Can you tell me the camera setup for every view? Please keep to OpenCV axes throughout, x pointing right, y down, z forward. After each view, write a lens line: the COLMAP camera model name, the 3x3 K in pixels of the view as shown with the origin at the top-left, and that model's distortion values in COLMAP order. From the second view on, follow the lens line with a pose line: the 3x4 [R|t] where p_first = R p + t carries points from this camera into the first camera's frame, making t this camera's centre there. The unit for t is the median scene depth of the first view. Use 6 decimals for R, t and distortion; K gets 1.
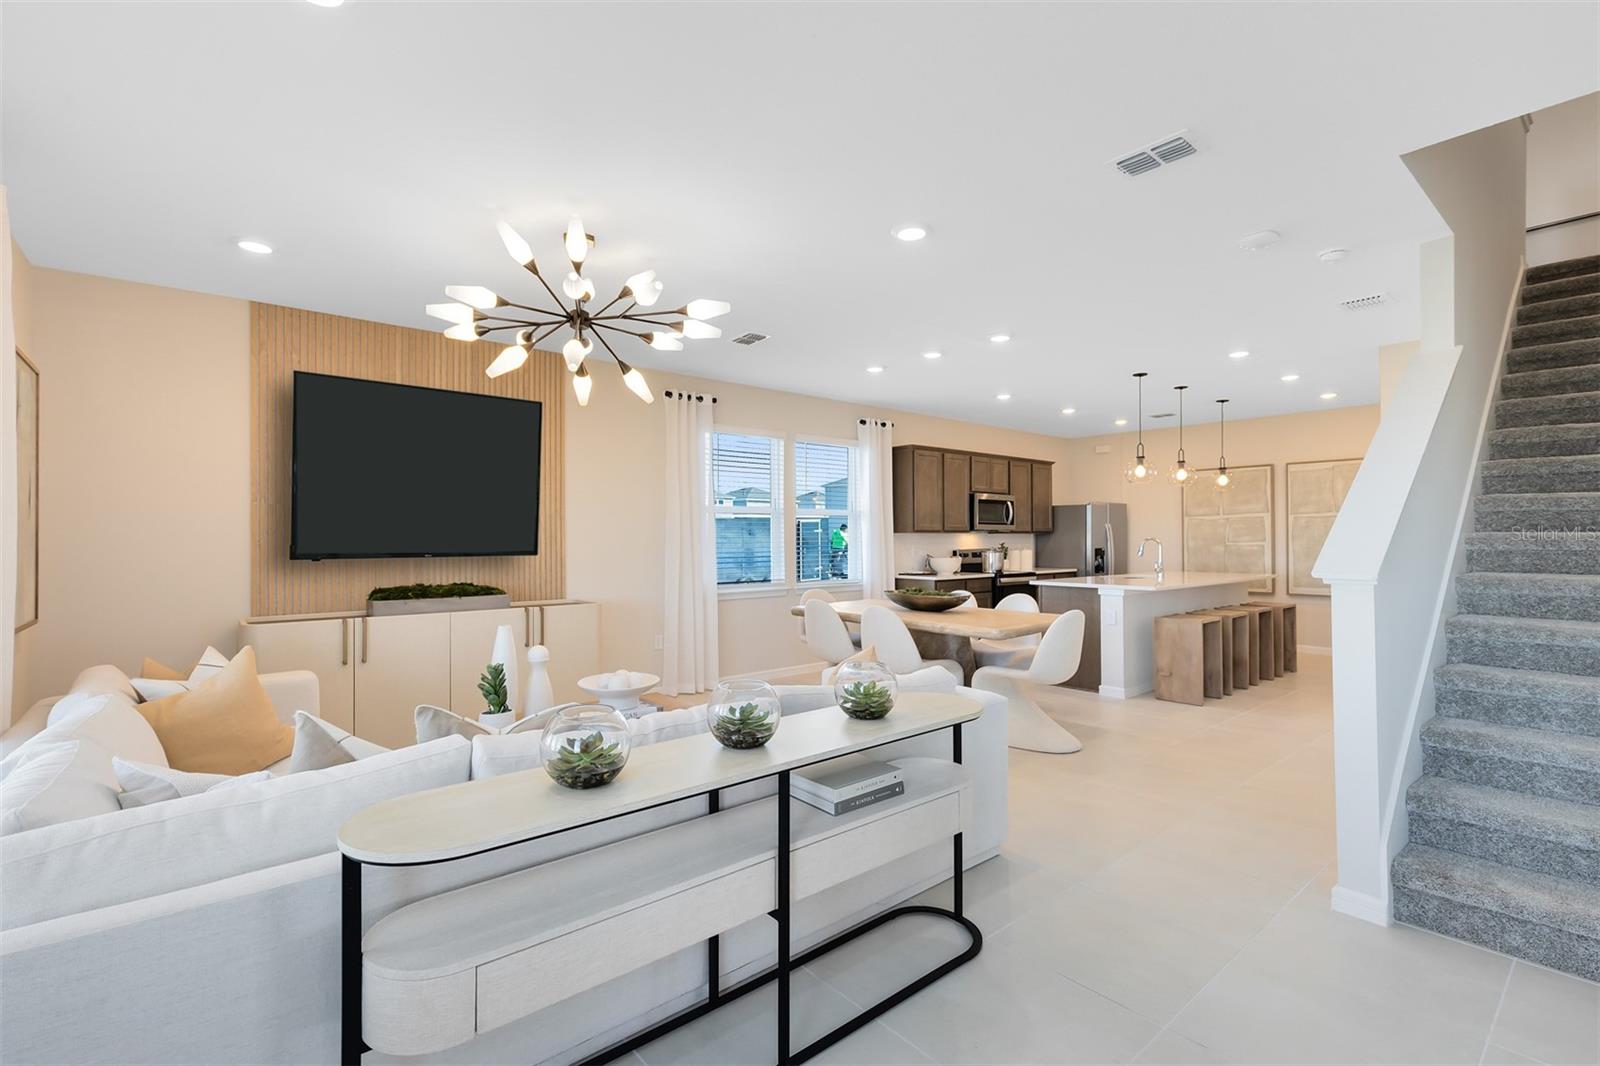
lens RADIAL K [[722.4, 0, 796.1], [0, 722.4, 535.5], [0, 0, 1]] dist [0.003752, -0.000552]
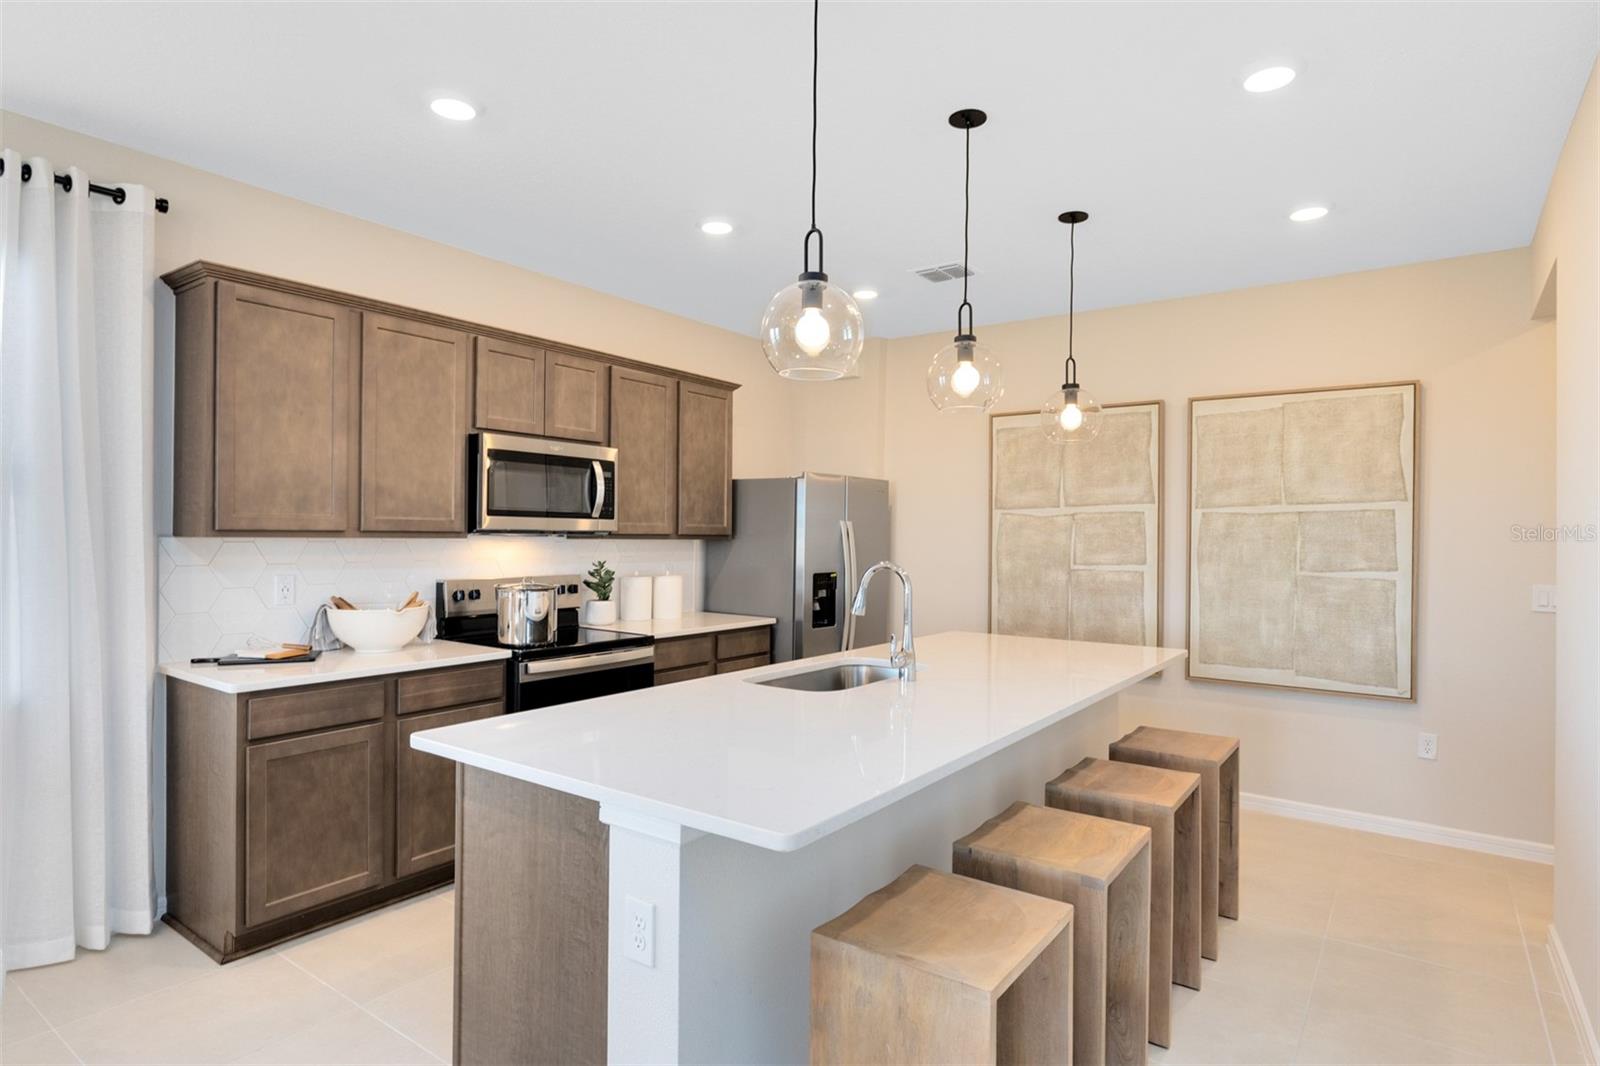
lens RADIAL K [[858.7, 0, 797.3], [0, 858.7, 536.0], [0, 0, 1]] dist [-0.005151, -0.002124]
pose [[0.970926, 0.014016, 0.238970, 0.302190], [-0.015266, 0.999878, 0.003384, -0.008959], [-0.238894, -0.006934, 0.971021, 0.525372]]
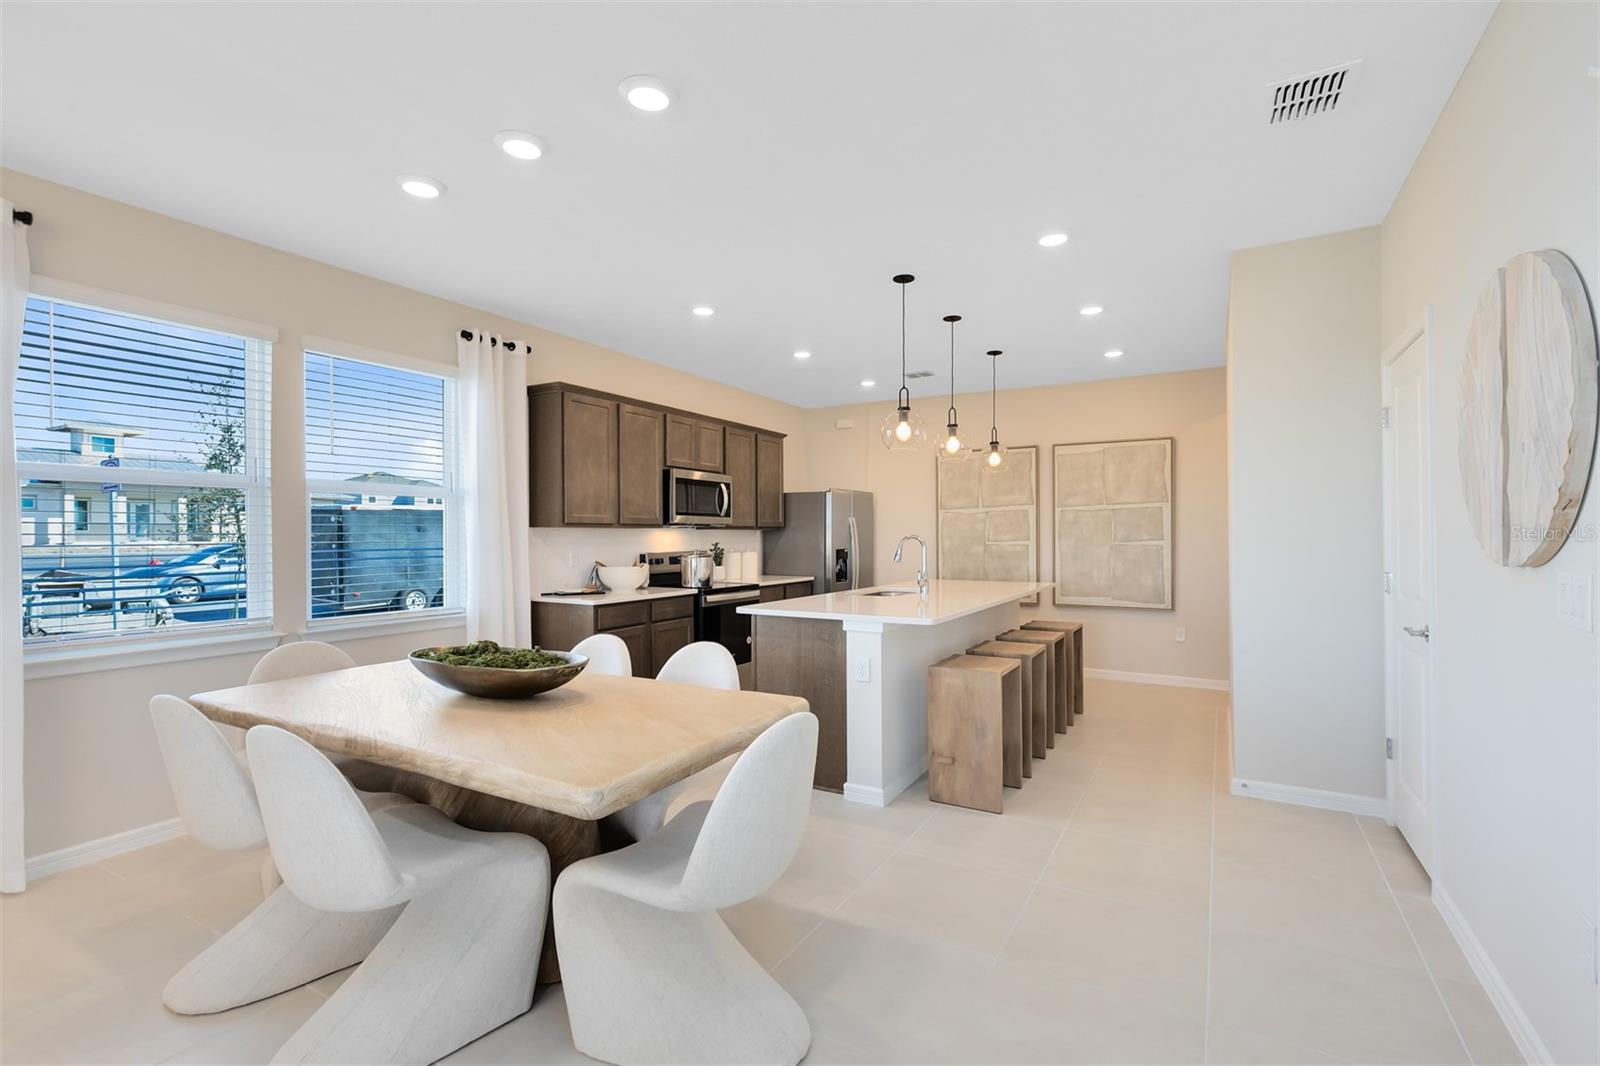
lens RADIAL K [[722.4, 0, 800.6], [0, 722.4, 534.9], [0, 0, 1]] dist [0.003752, -0.000552]
pose [[0.940965, 0.001207, 0.338503, 0.134531], [-0.001660, 0.999998, 0.001048, 0.001734], [-0.338501, -0.001548, 0.940965, 0.330997]]
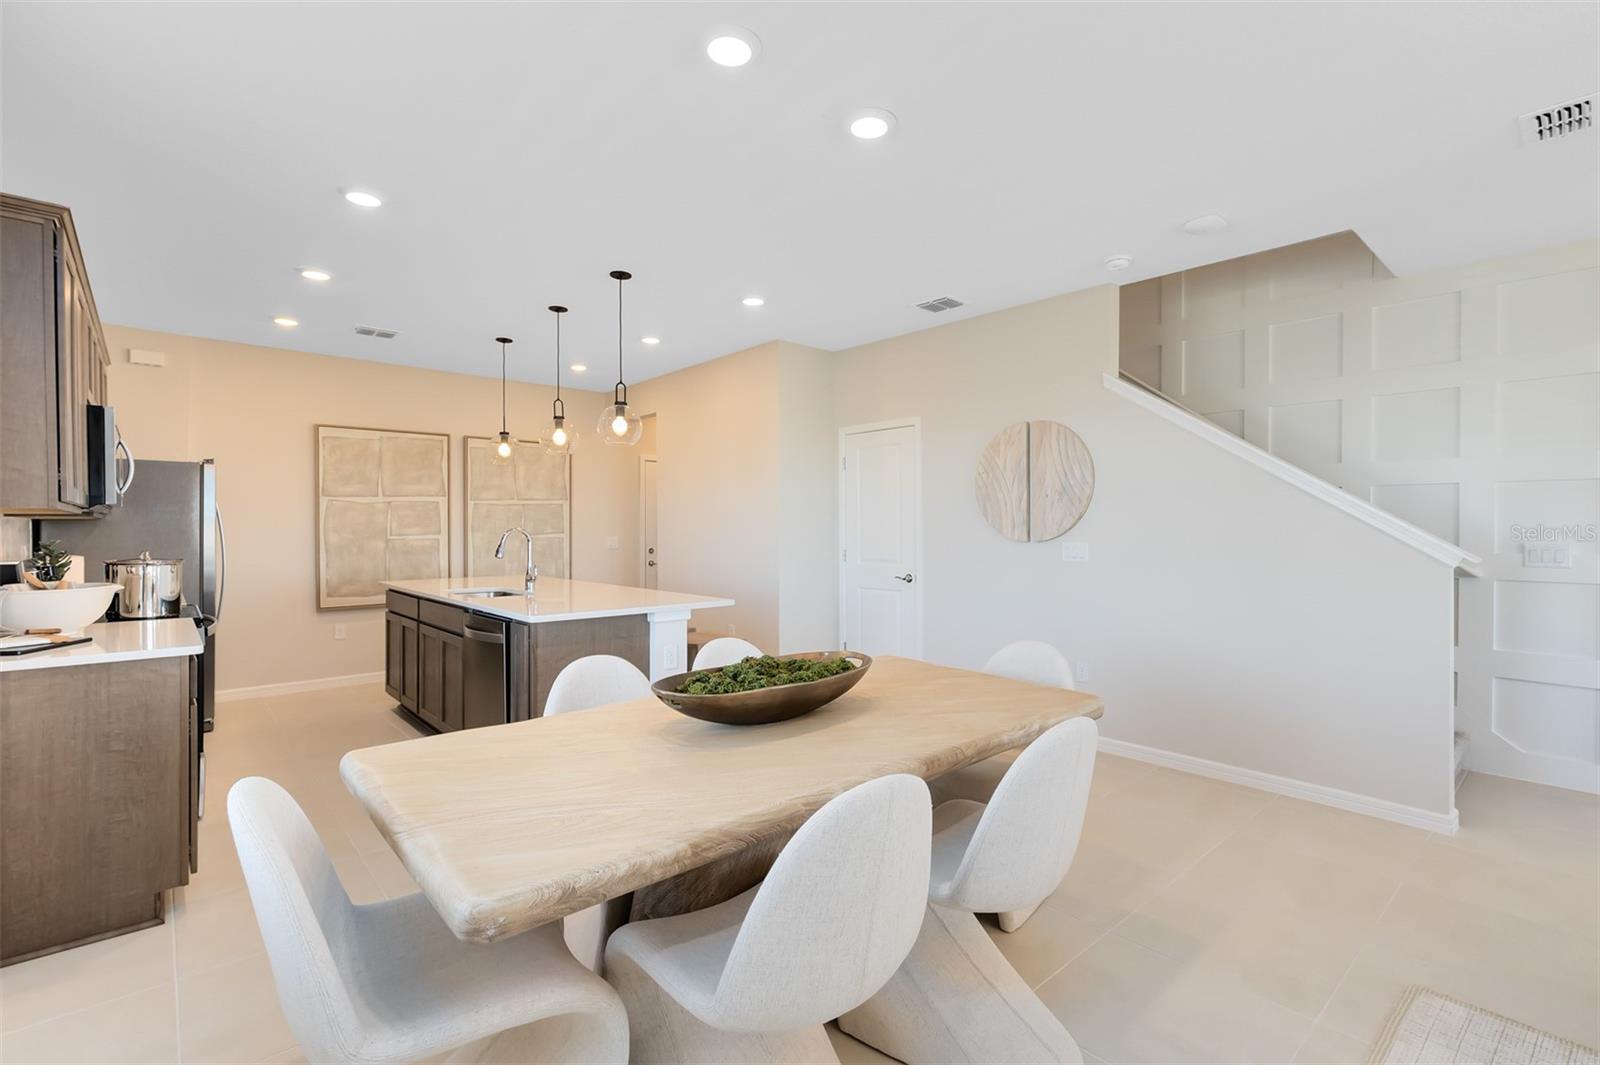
lens RADIAL K [[722.4, 0, 811.2], [0, 722.4, 534.8], [0, 0, 1]] dist [0.003752, -0.000552]
pose [[-0.036377, -0.005233, 0.999324, -0.134371], [-0.003077, 0.999982, 0.005124, 0.003875], [-0.999333, -0.002889, -0.036392, 0.653632]]
